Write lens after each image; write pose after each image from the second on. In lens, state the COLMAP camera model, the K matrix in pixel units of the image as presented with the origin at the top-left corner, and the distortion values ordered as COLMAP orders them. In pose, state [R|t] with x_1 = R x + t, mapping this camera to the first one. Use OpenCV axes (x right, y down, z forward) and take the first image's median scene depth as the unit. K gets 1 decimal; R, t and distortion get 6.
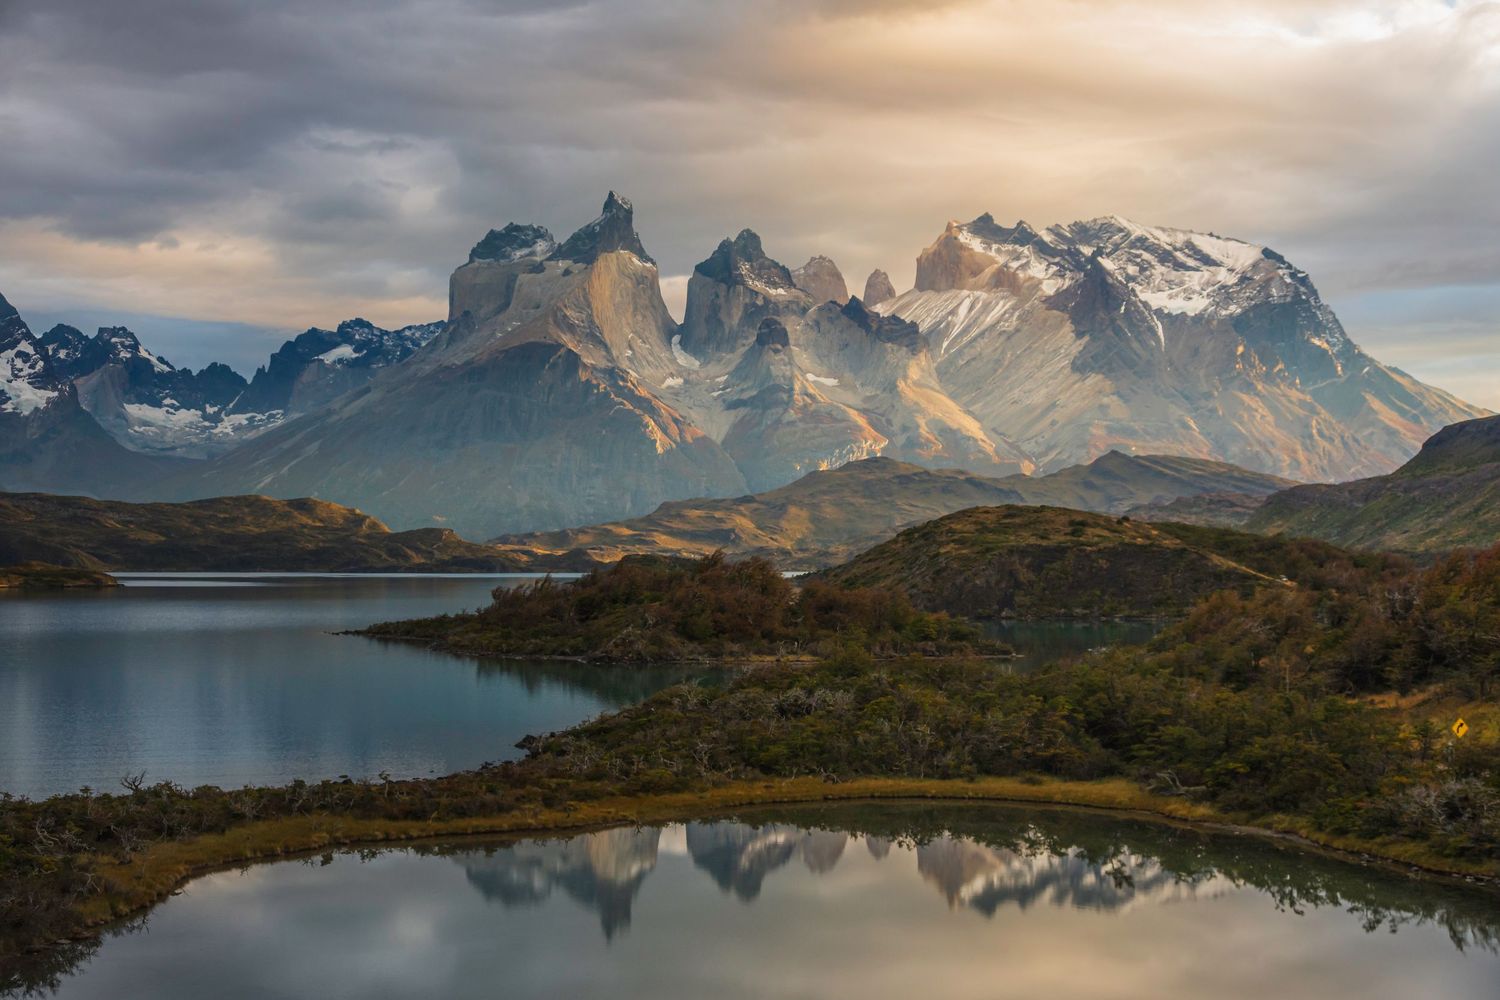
lens RADIAL K [[2325.0, 0, 713.3], [0, 2325.0, 487.0], [0, 0, 1]] dist [0.029177, 0.000000]
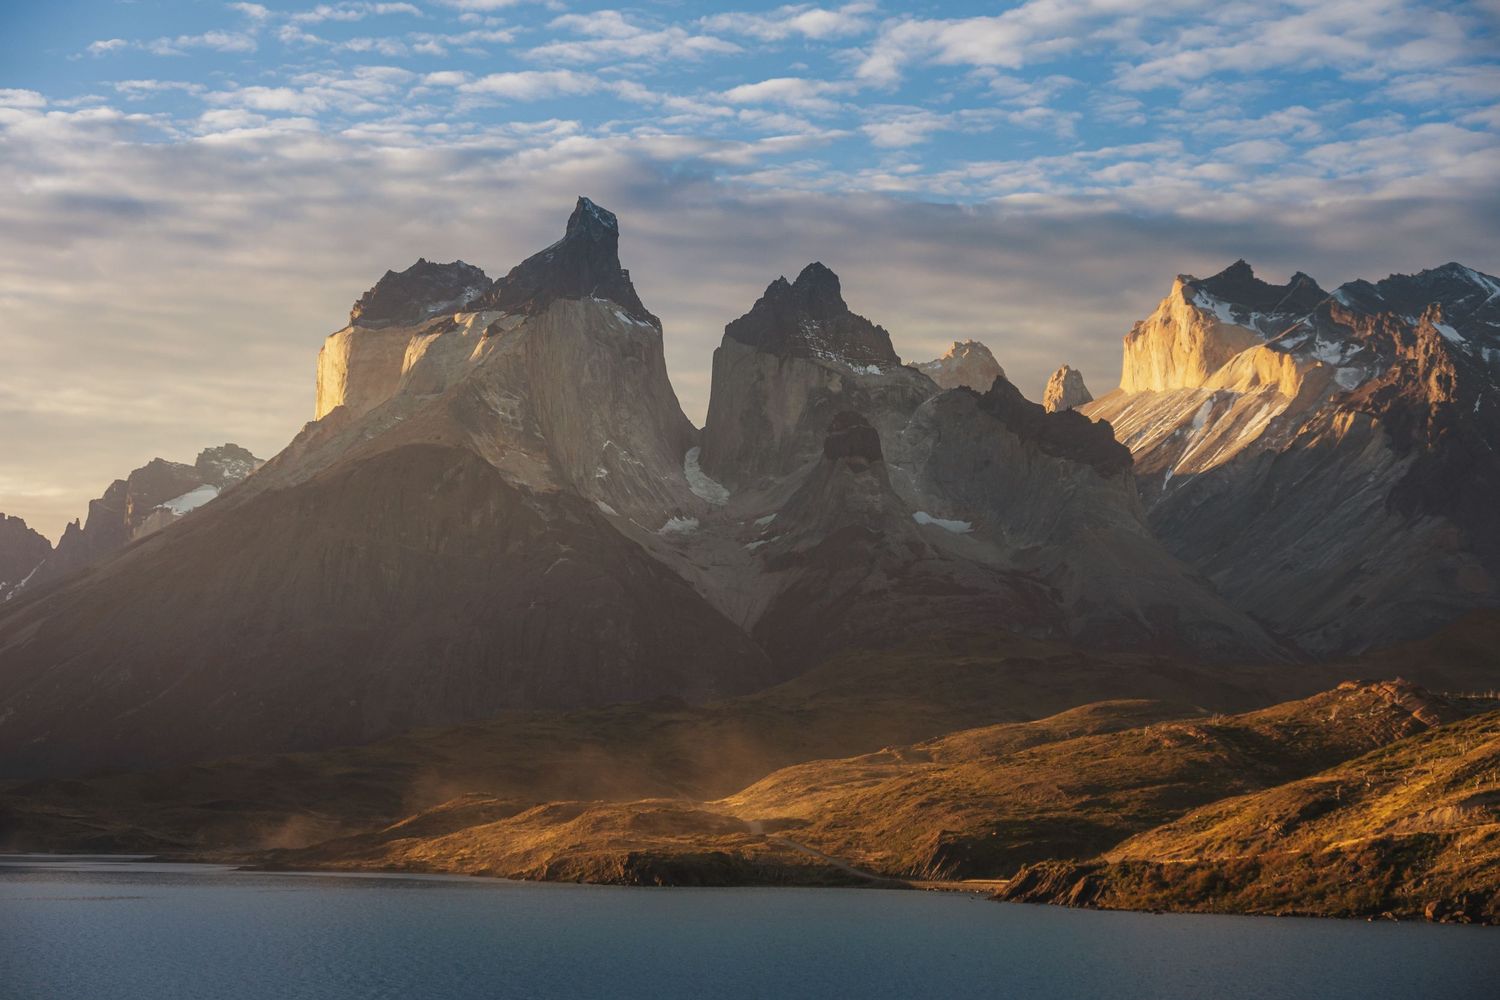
lens RADIAL K [[2979.1, 0, 753.9], [0, 2979.1, 493.7], [0, 0, 1]] dist [-0.023532, 0.000000]
pose [[0.998431, 0.005224, -0.055745, 0.040823], [-0.009921, 0.996390, -0.084316, 0.008320], [0.055103, 0.084737, 0.994879, 0.273697]]
